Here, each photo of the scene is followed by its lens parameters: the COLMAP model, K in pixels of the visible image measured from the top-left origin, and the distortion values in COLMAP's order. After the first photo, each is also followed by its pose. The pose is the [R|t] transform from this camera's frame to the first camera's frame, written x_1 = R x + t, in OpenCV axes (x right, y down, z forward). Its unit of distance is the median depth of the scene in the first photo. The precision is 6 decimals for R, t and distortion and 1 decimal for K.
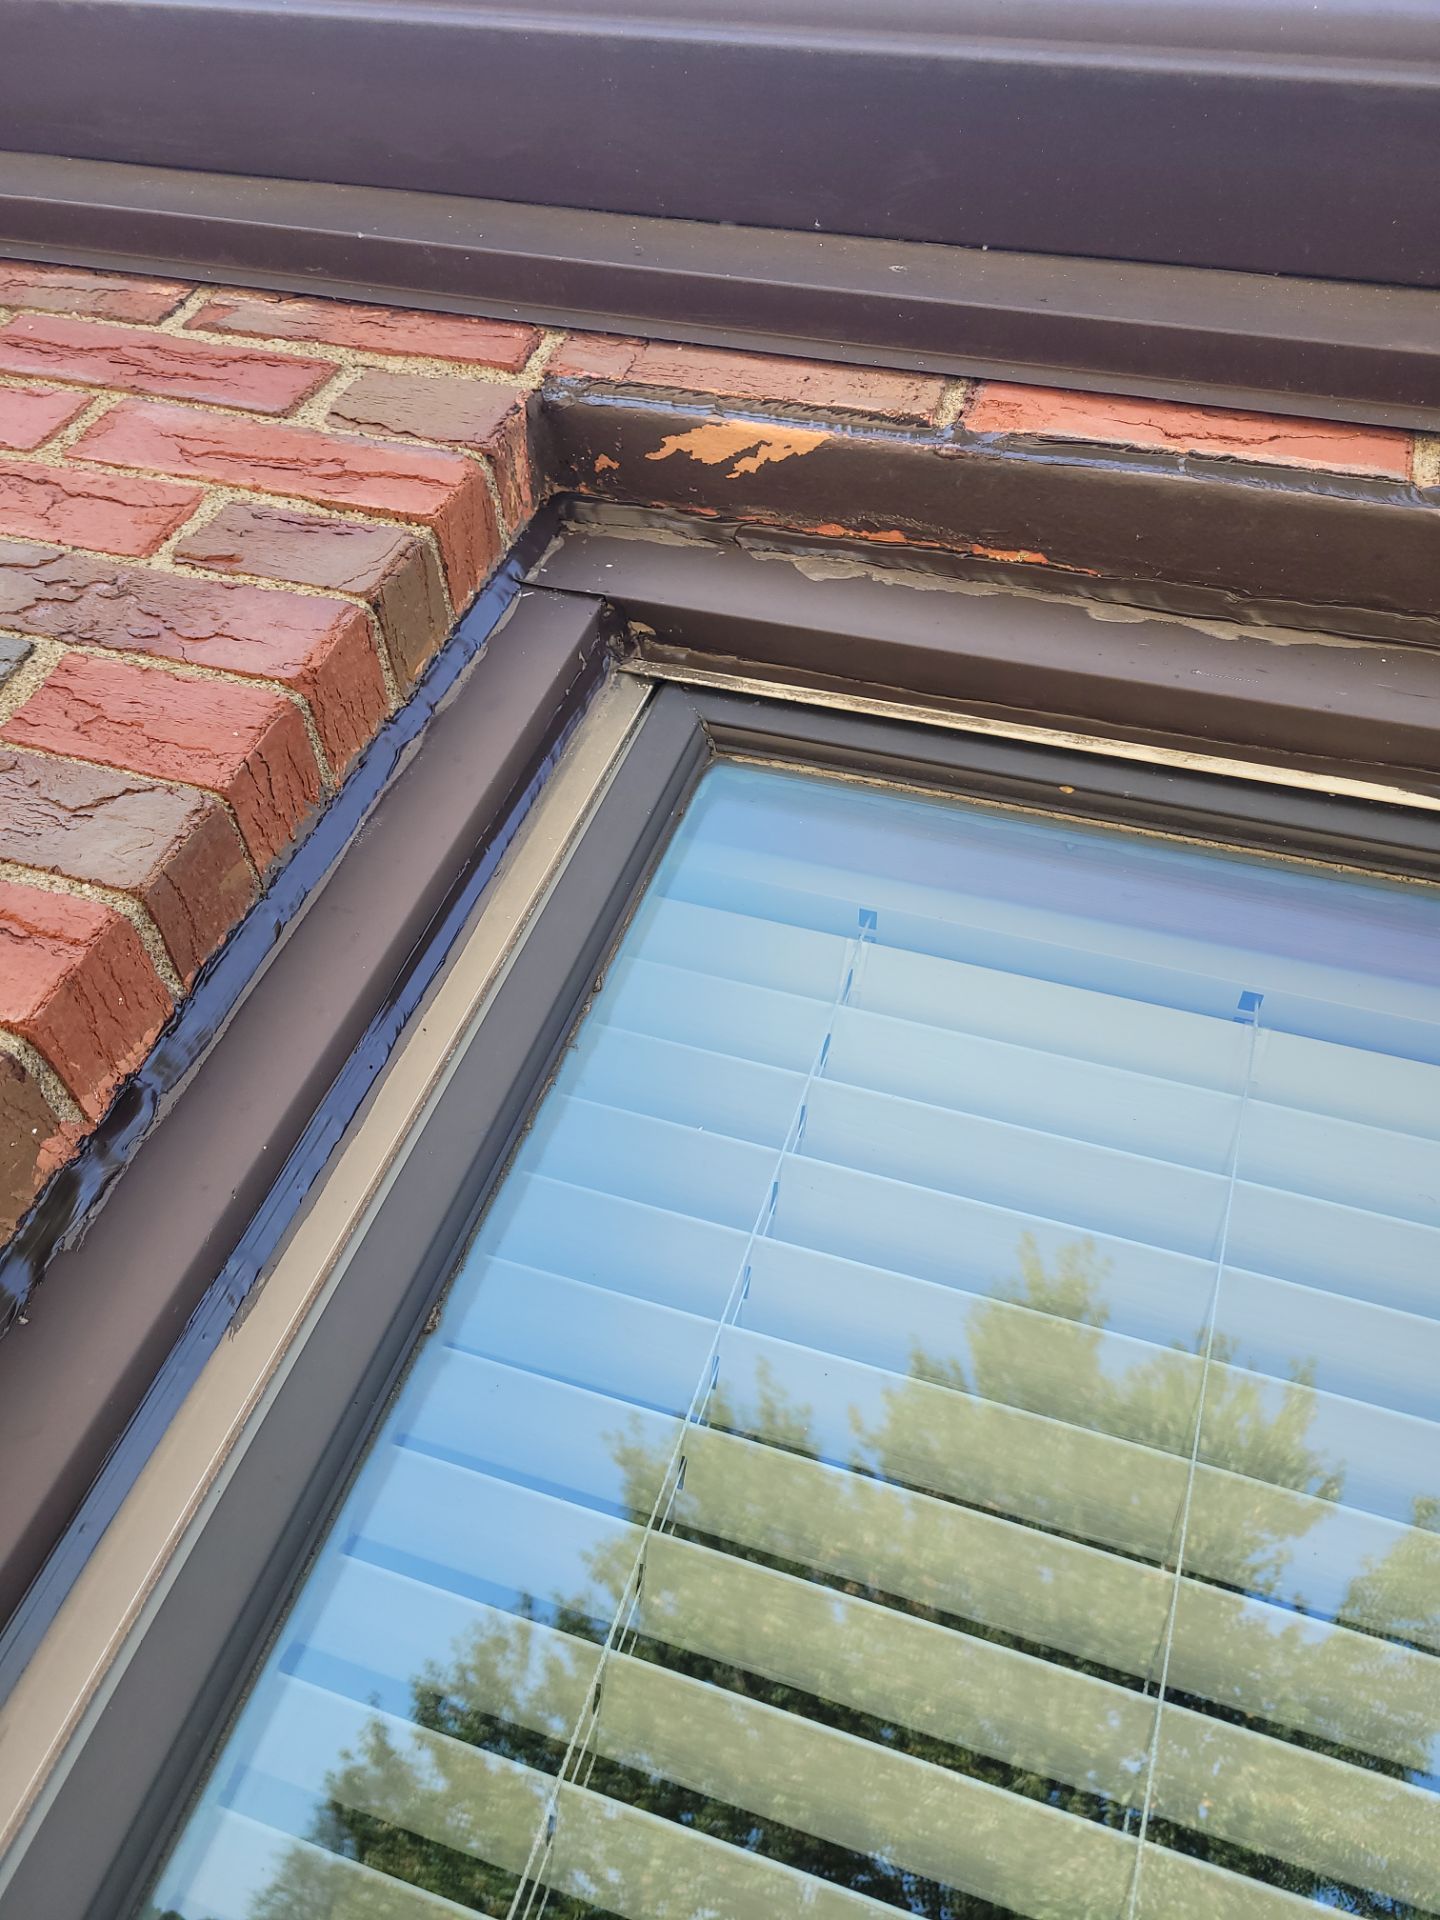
lens RADIAL K [[1435.2, 0, 768.5], [0, 1435.2, 958.6], [0, 0, 1]] dist [0.027414, -0.005816]
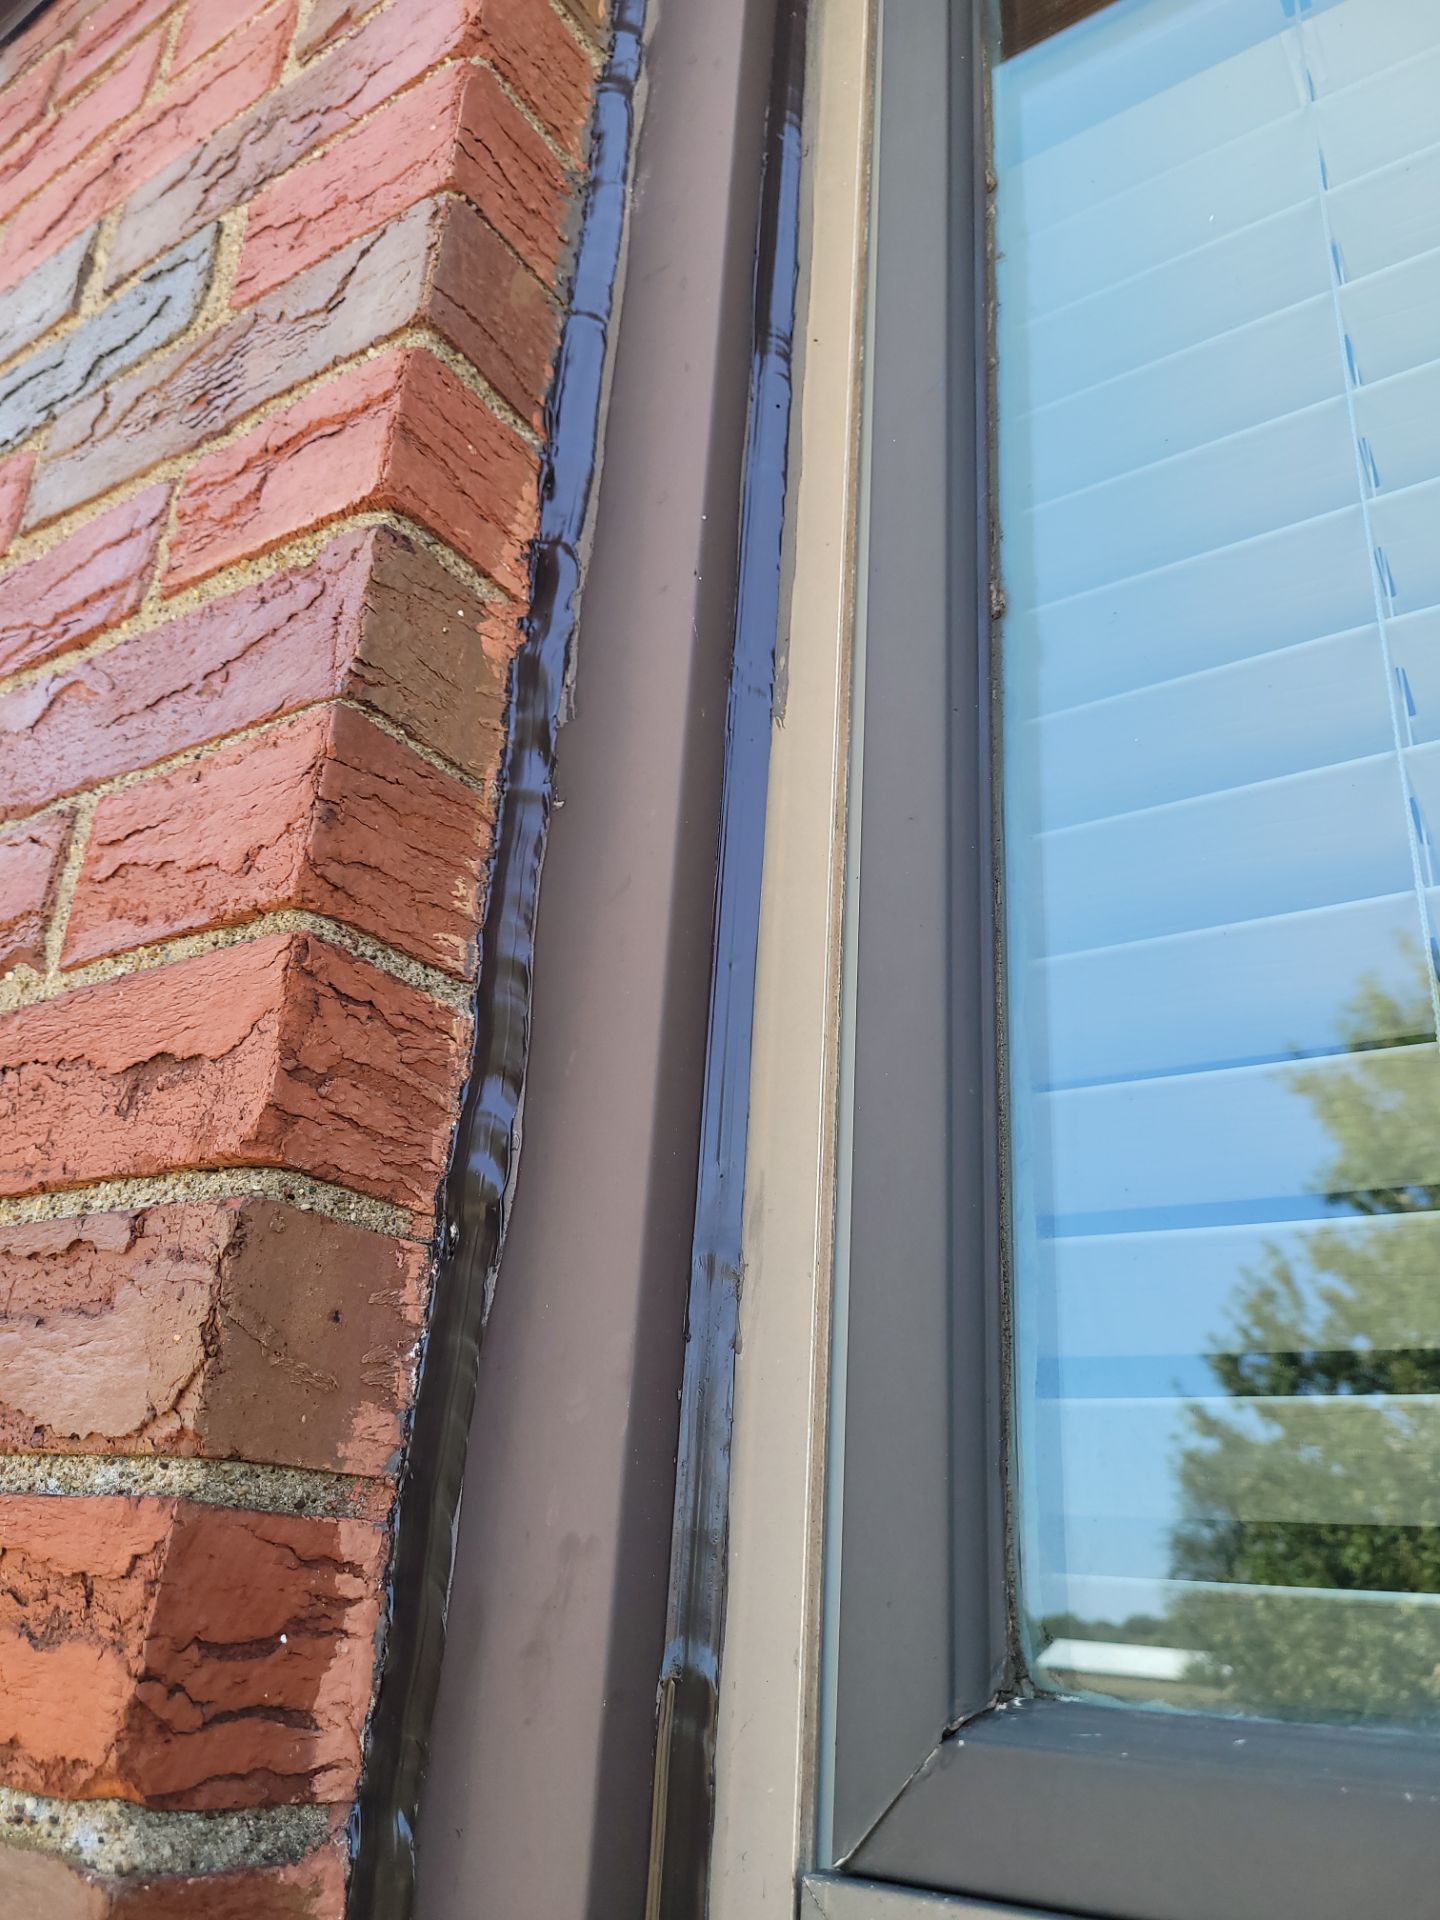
lens RADIAL K [[1435.2, 0, 768.5], [0, 1435.2, 958.6], [0, 0, 1]] dist [0.027414, -0.005816]
pose [[0.827092, -0.439477, -0.350398, -0.143041], [0.489251, 0.869797, 0.063929, 0.292337], [0.276679, -0.224308, 0.934417, 0.208835]]
